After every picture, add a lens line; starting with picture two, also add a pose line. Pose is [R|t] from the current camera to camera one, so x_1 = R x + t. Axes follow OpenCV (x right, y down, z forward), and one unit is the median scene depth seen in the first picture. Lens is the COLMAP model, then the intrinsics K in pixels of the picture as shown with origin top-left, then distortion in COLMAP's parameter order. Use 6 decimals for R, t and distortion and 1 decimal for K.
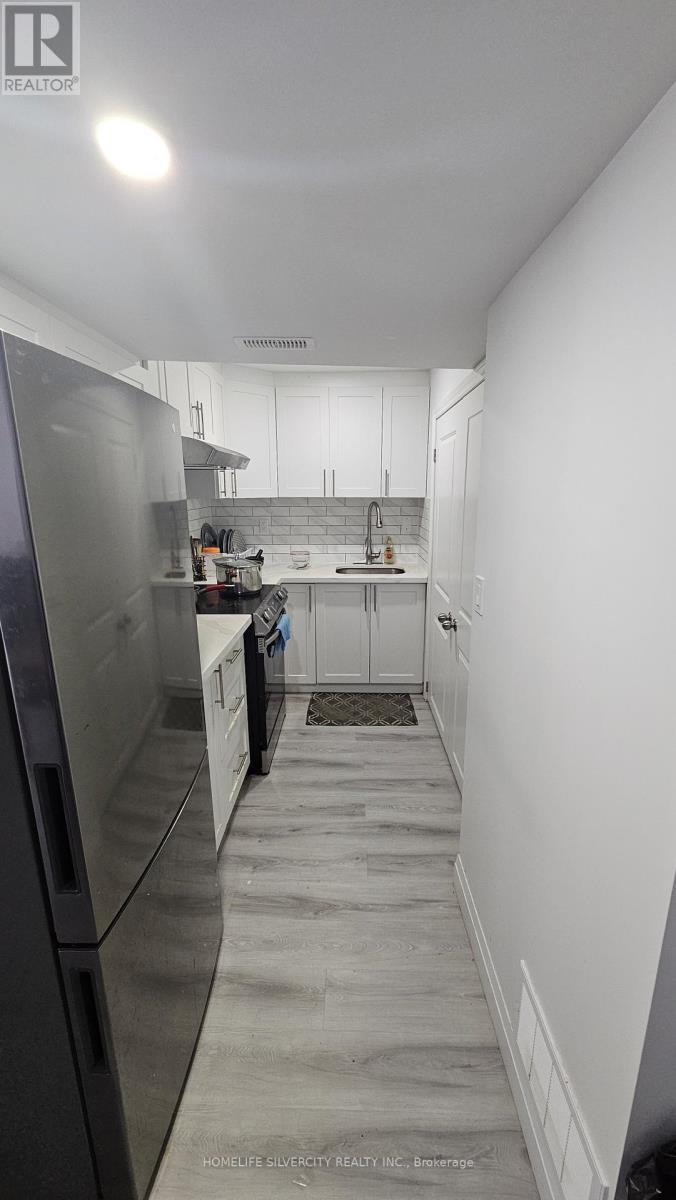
lens RADIAL K [[480.0, 0, 338.0], [0, 480.0, 600.0], [0, 0, 1]] dist [0.000374, 0.000047]
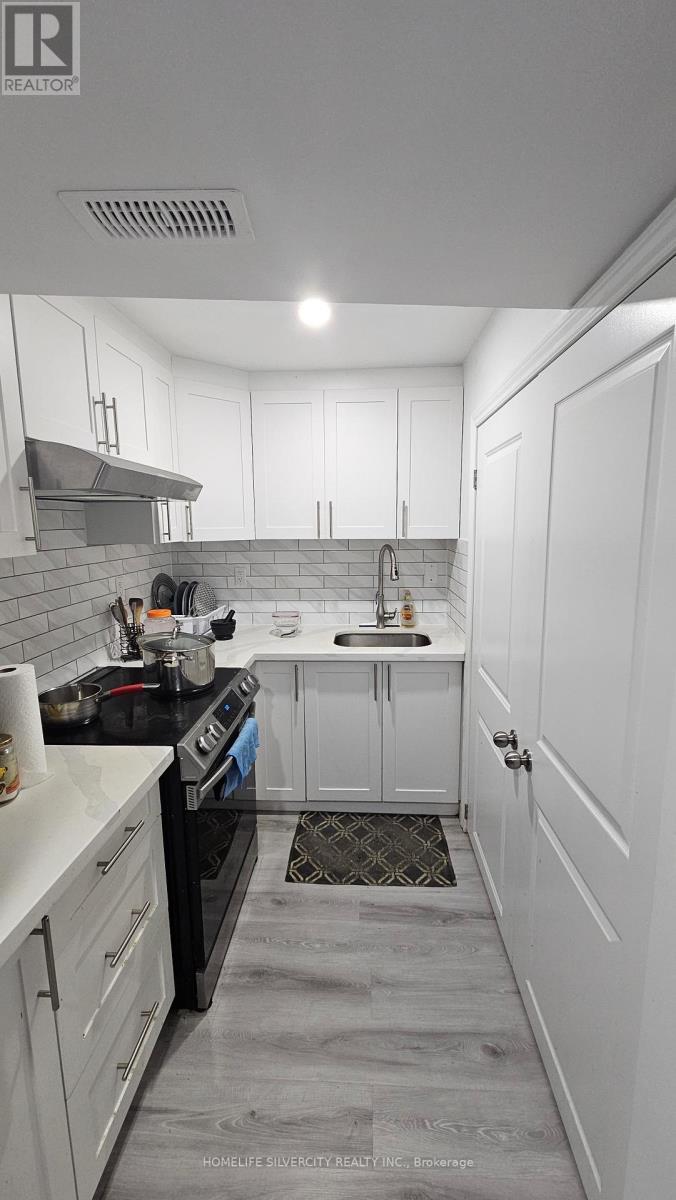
lens RADIAL K [[480.0, 0, 338.0], [0, 480.0, 600.0], [0, 0, 1]] dist [0.000374, 0.000047]
pose [[0.999545, -0.001124, -0.030131, 0.024075], [-0.001066, 0.997364, -0.072557, -0.071976], [0.030133, 0.072556, 0.996909, 0.293271]]
